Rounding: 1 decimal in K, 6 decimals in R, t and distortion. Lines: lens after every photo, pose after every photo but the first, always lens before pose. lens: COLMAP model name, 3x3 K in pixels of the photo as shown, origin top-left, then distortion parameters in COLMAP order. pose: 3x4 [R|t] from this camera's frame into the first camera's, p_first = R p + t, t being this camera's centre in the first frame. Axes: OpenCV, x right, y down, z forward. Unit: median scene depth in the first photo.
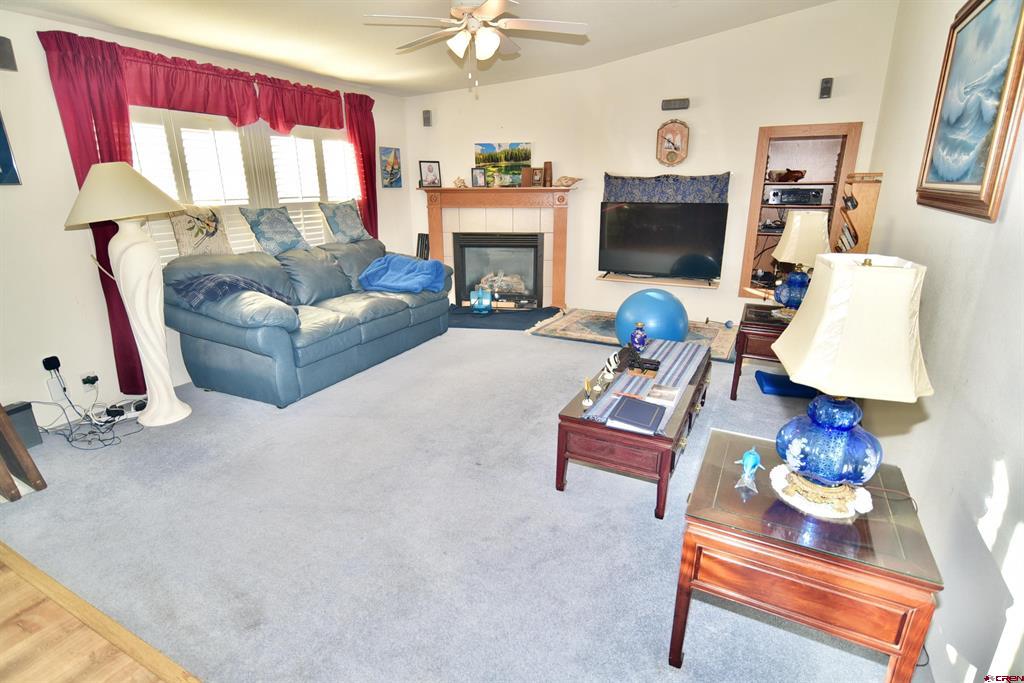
lens RADIAL K [[516.1, 0, 509.8], [0, 516.1, 342.4], [0, 0, 1]] dist [-0.001676, -0.000754]
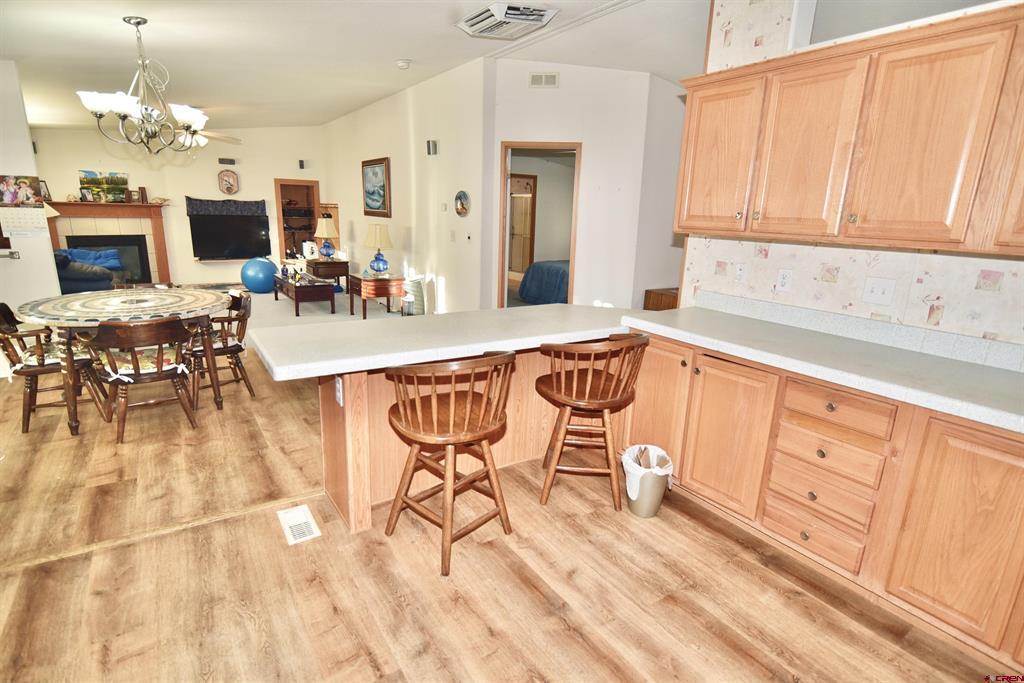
lens RADIAL K [[516.1, 0, 508.6], [0, 516.1, 344.5], [0, 0, 1]] dist [-0.001676, -0.000754]
pose [[0.466190, -0.199314, 0.861940, -0.887077], [0.227771, 0.968487, 0.100760, 0.200659], [-0.854861, 0.149352, 0.496897, -0.637314]]
